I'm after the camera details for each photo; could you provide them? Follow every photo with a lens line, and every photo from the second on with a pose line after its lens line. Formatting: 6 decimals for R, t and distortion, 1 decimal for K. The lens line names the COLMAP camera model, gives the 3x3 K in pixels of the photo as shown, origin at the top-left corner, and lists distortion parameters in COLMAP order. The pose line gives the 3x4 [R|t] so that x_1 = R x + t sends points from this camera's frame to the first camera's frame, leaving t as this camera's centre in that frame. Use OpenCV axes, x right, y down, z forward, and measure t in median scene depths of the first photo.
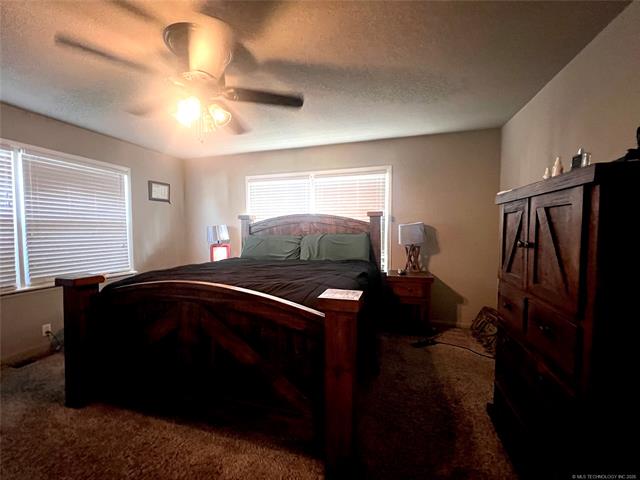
lens RADIAL K [[259.5, 0, 322.2], [0, 259.5, 241.7], [0, 0, 1]] dist [-0.004336, 0.000790]
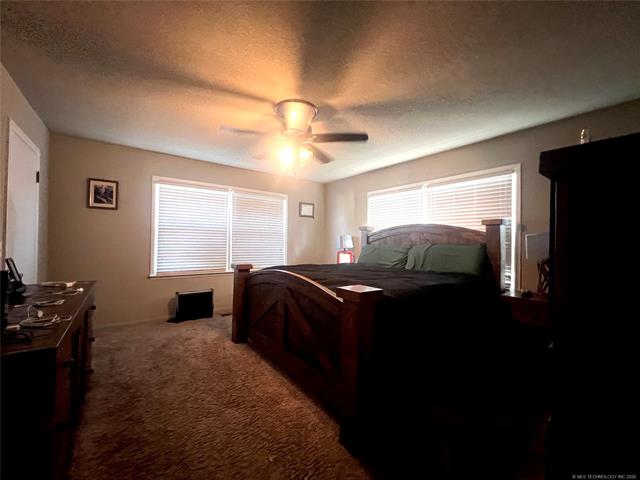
lens RADIAL K [[259.5, 0, 313.5], [0, 259.5, 238.4], [0, 0, 1]] dist [-0.004336, 0.000790]
pose [[0.798688, 0.010067, -0.601660, 0.234294], [-0.045588, 0.997999, -0.043819, 0.010731], [0.600015, 0.062426, 0.797549, -0.036955]]
